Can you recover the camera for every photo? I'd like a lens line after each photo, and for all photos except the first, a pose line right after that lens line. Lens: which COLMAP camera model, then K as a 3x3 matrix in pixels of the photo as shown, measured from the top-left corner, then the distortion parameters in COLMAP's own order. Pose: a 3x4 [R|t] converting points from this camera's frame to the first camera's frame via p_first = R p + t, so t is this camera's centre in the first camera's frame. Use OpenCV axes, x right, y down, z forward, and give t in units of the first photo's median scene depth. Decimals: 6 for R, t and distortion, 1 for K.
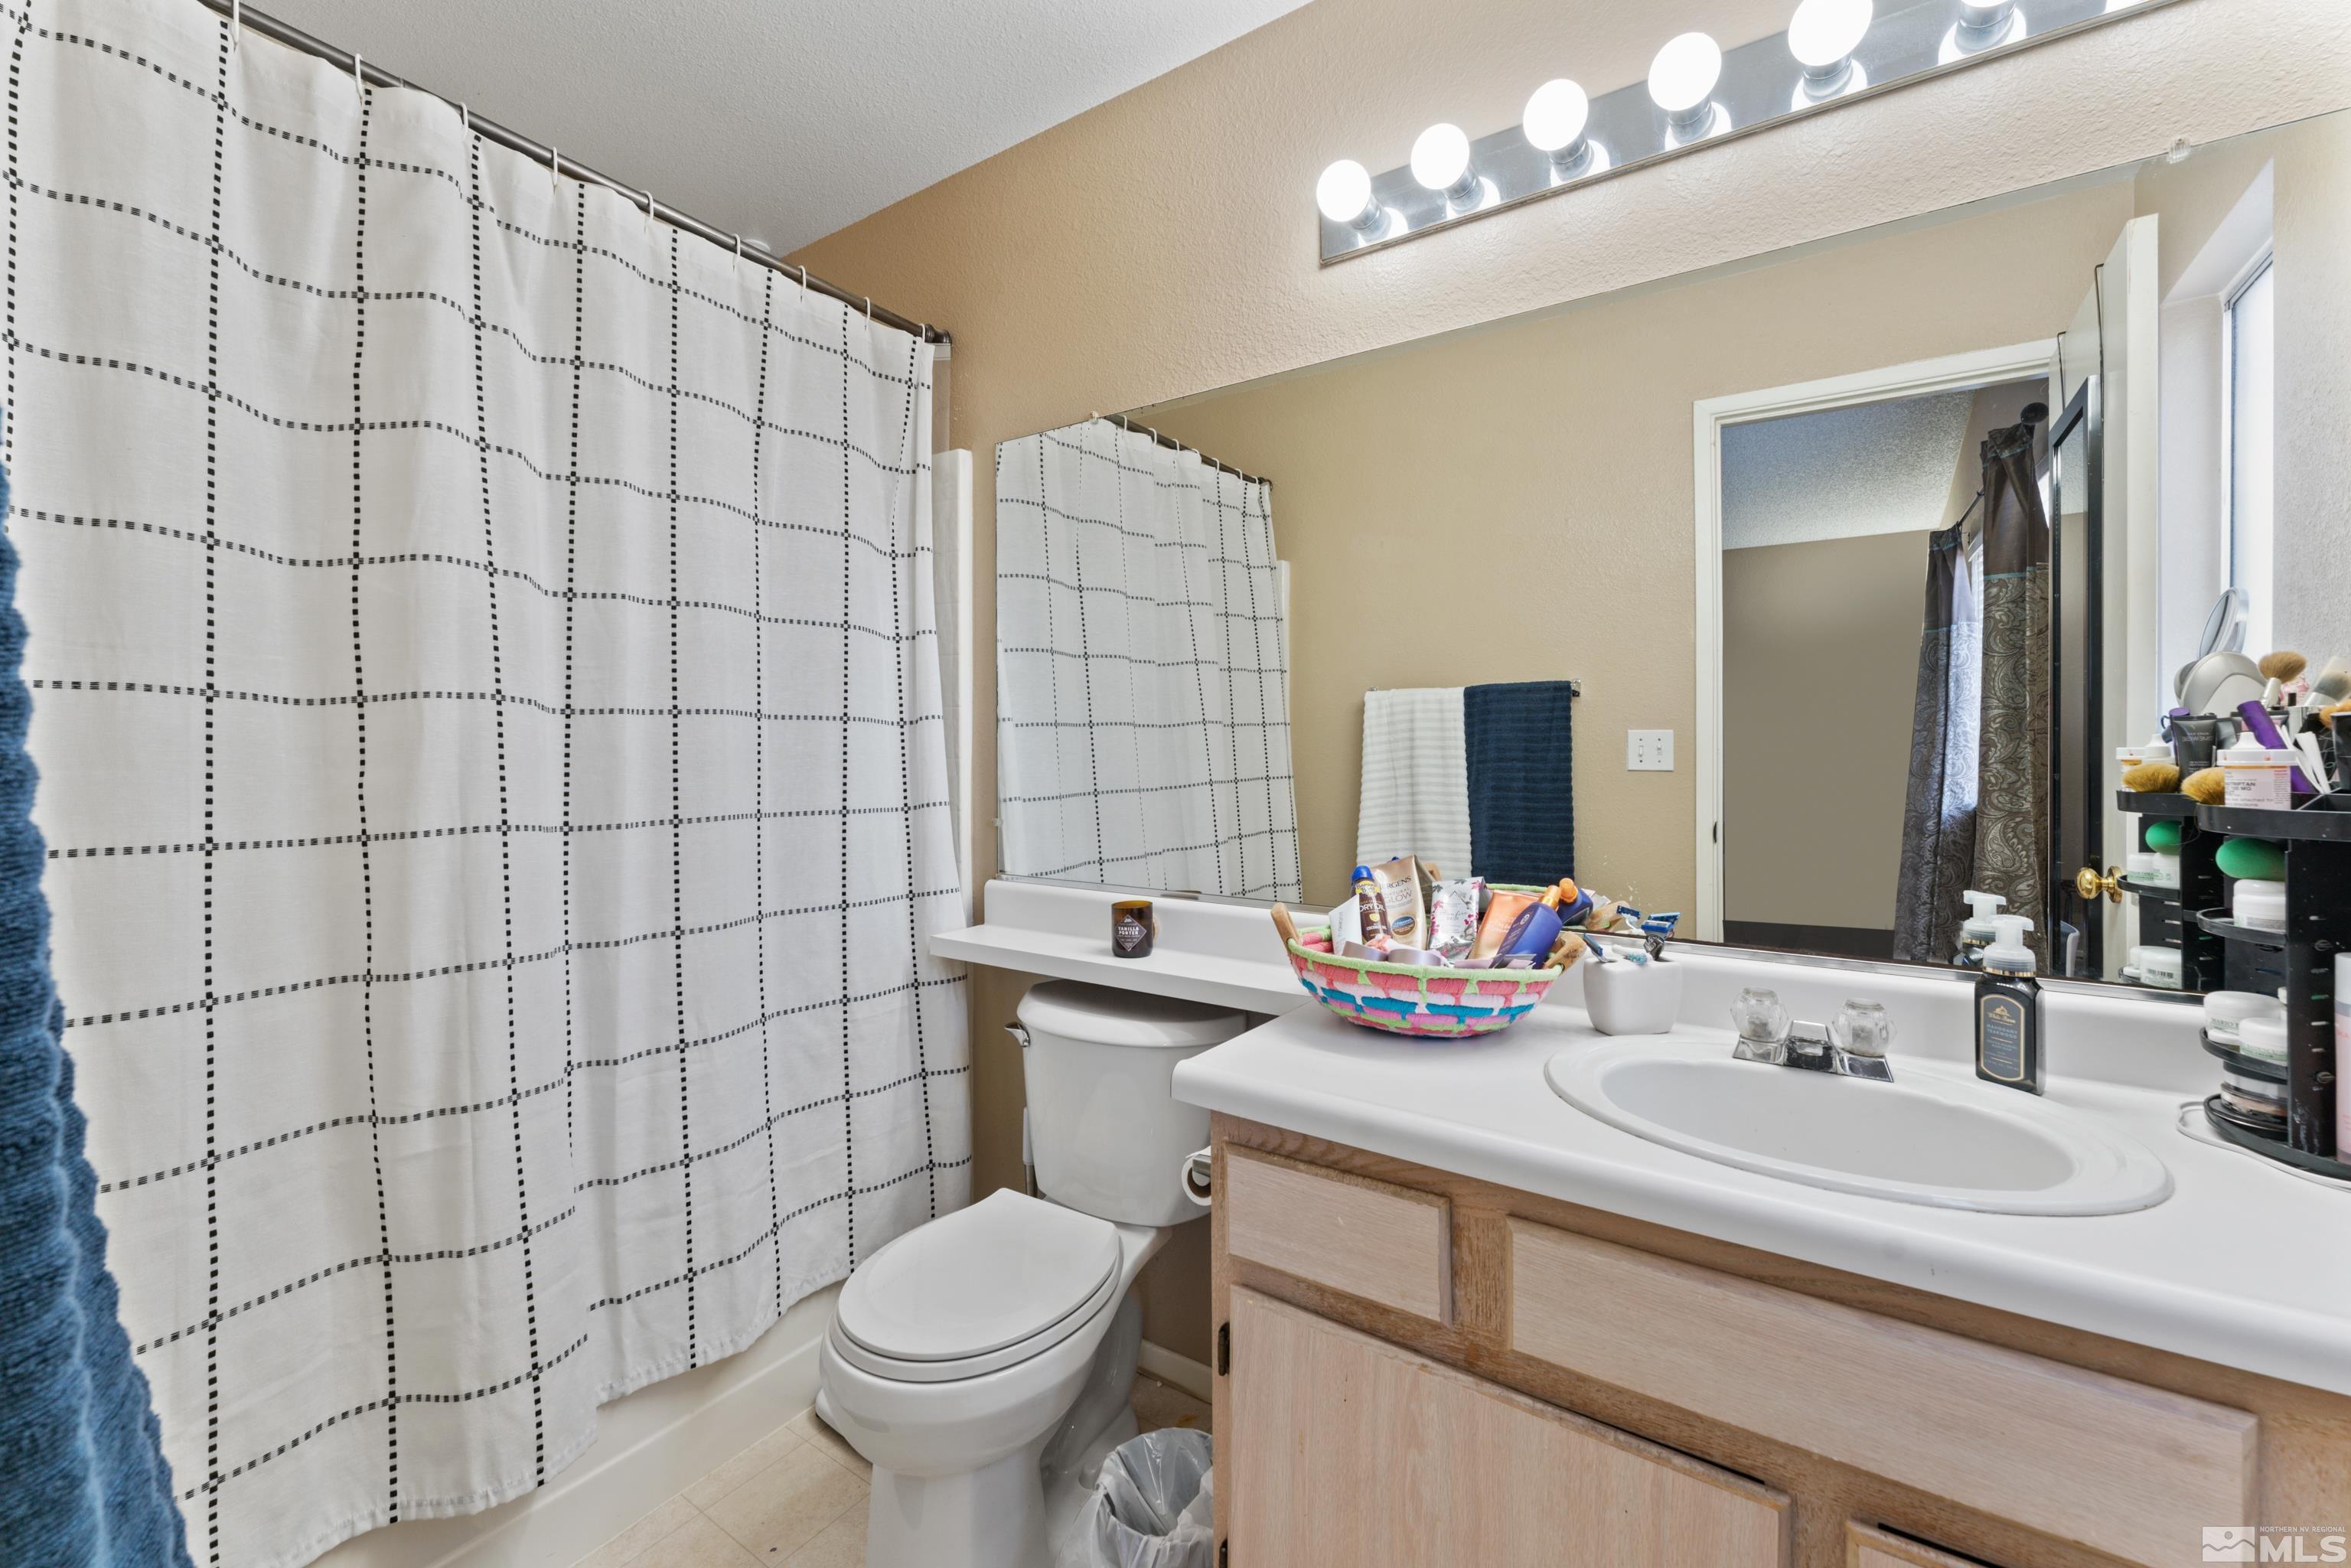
lens RADIAL K [[960.0, 0, 1183.6], [0, 960.0, 778.8], [0, 0, 1]] dist [0.001744, -0.000232]
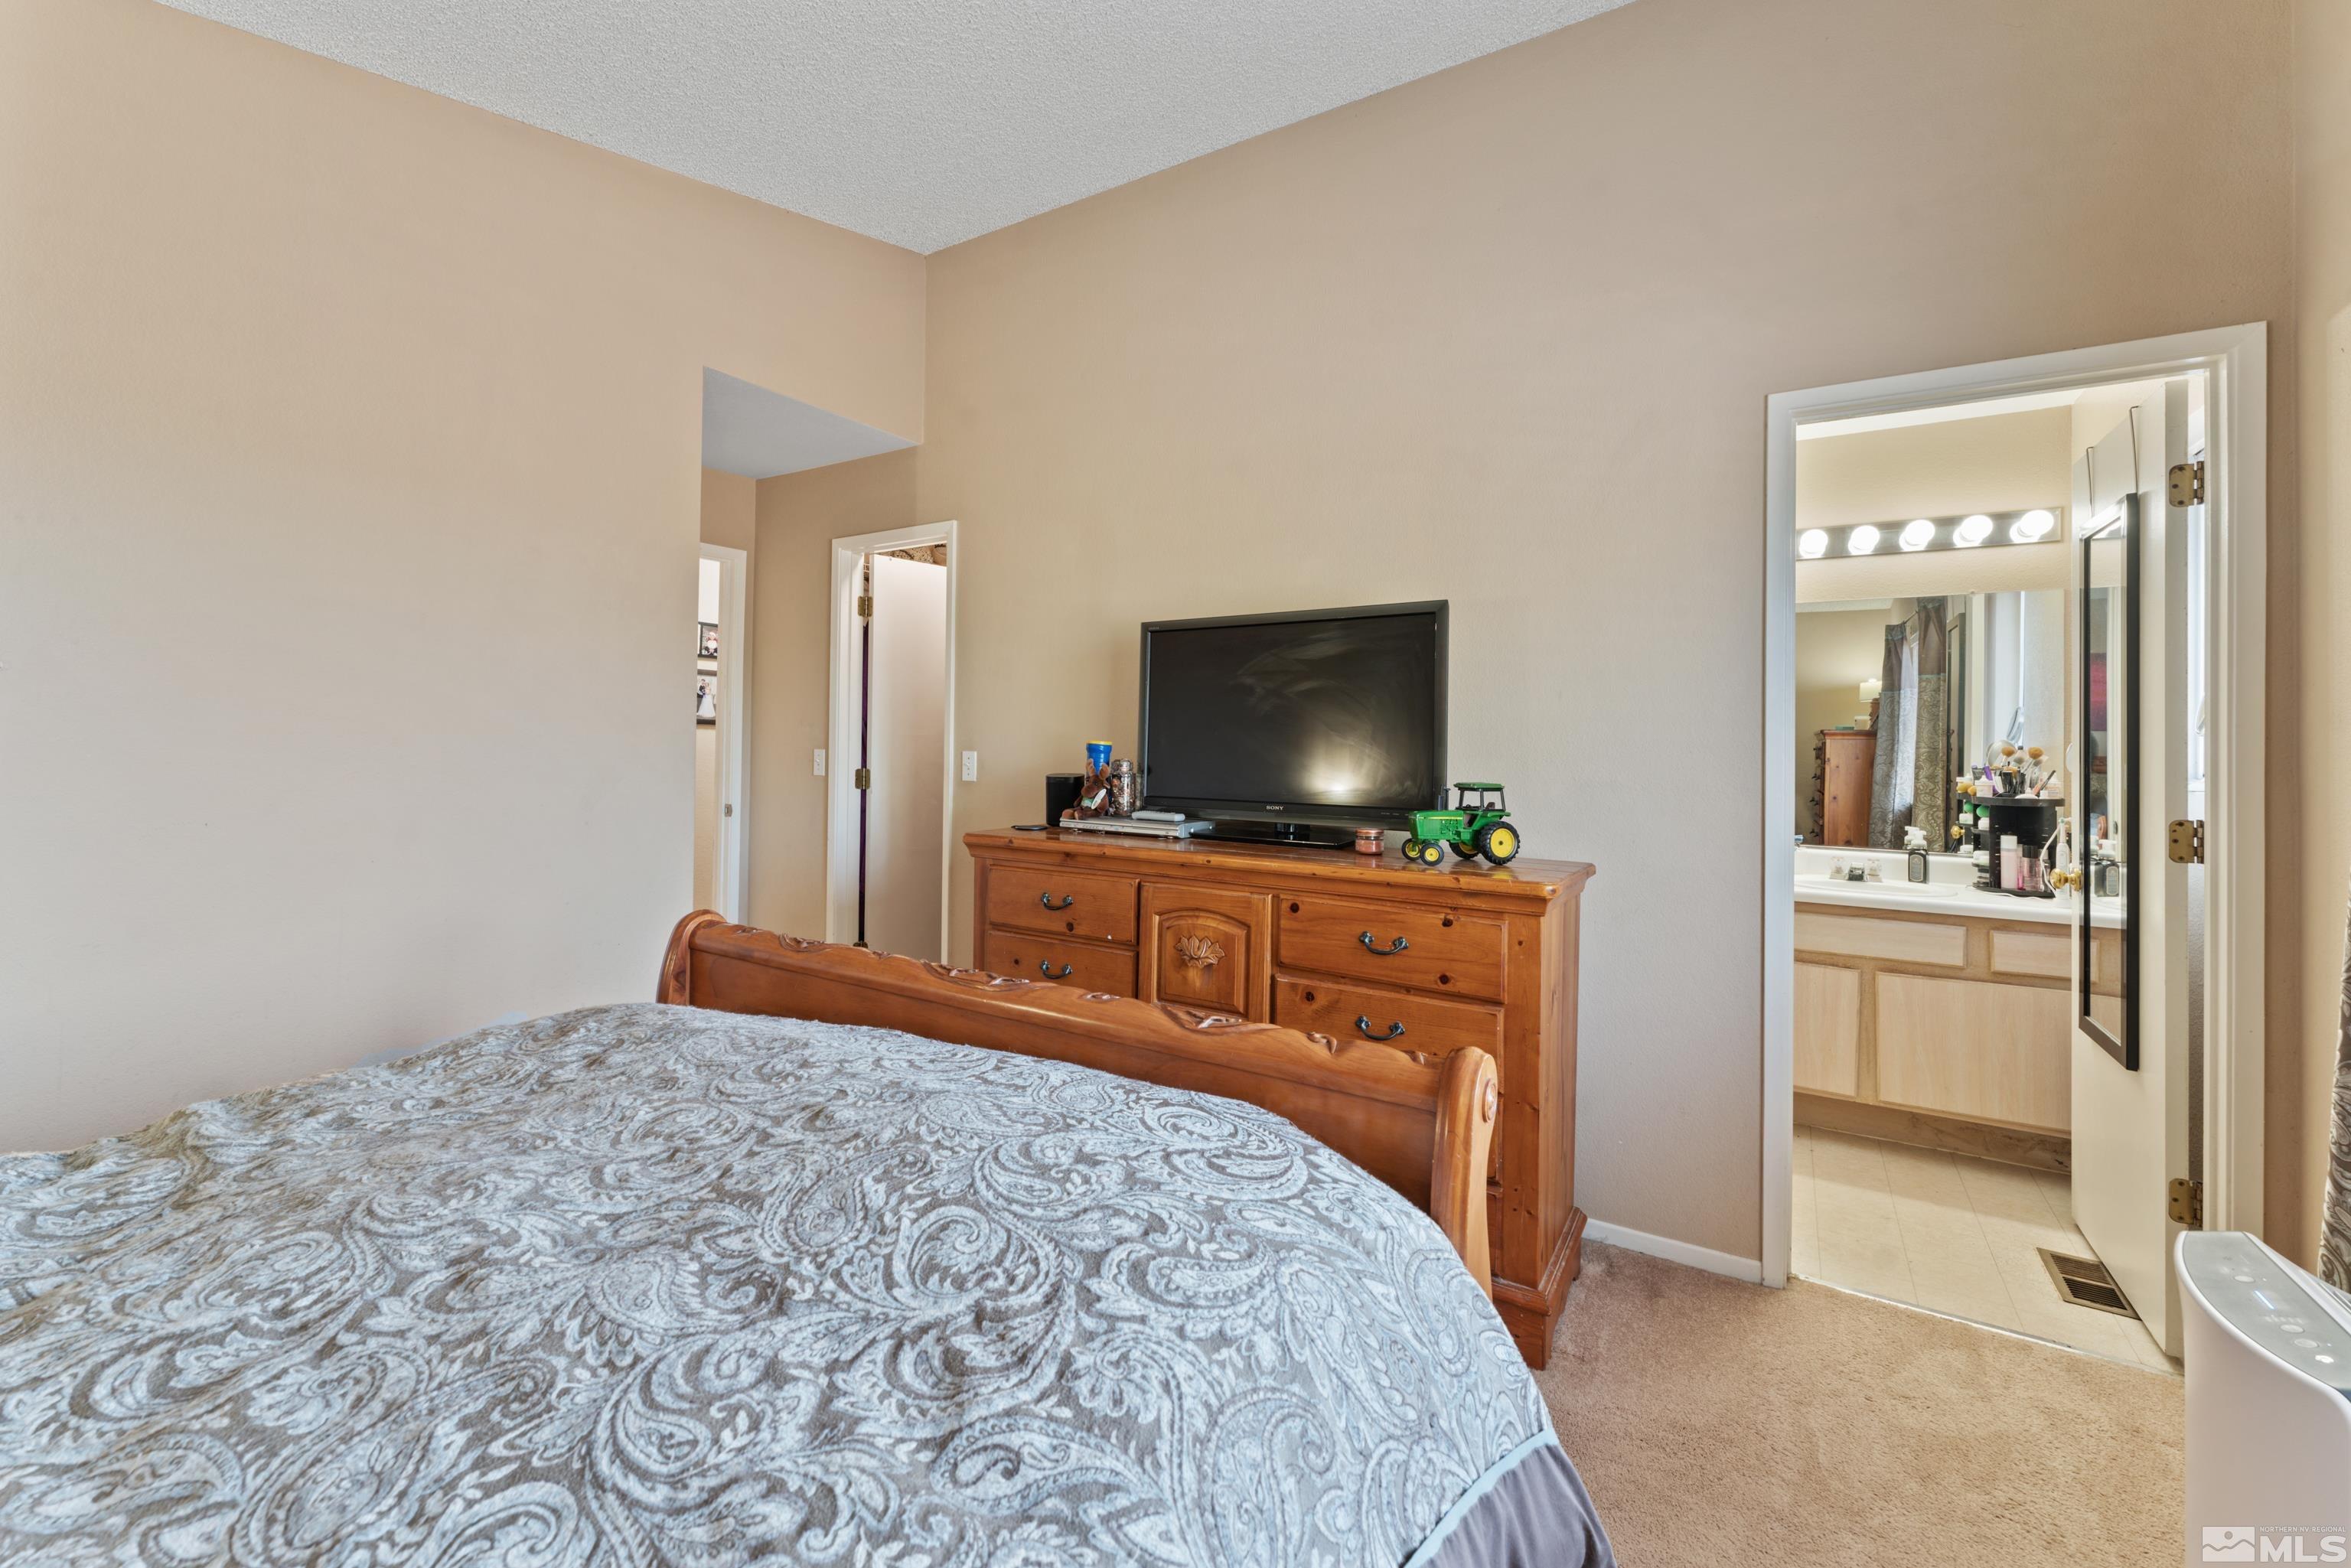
lens RADIAL K [[960.0, 0, 1166.0], [0, 960.0, 767.8], [0, 0, 1]] dist [0.001744, -0.000232]
pose [[0.999488, 0.018051, 0.026423, -1.675901], [-0.017938, 0.999829, -0.004518, -0.006906], [-0.026500, 0.004042, 0.999641, -2.058542]]
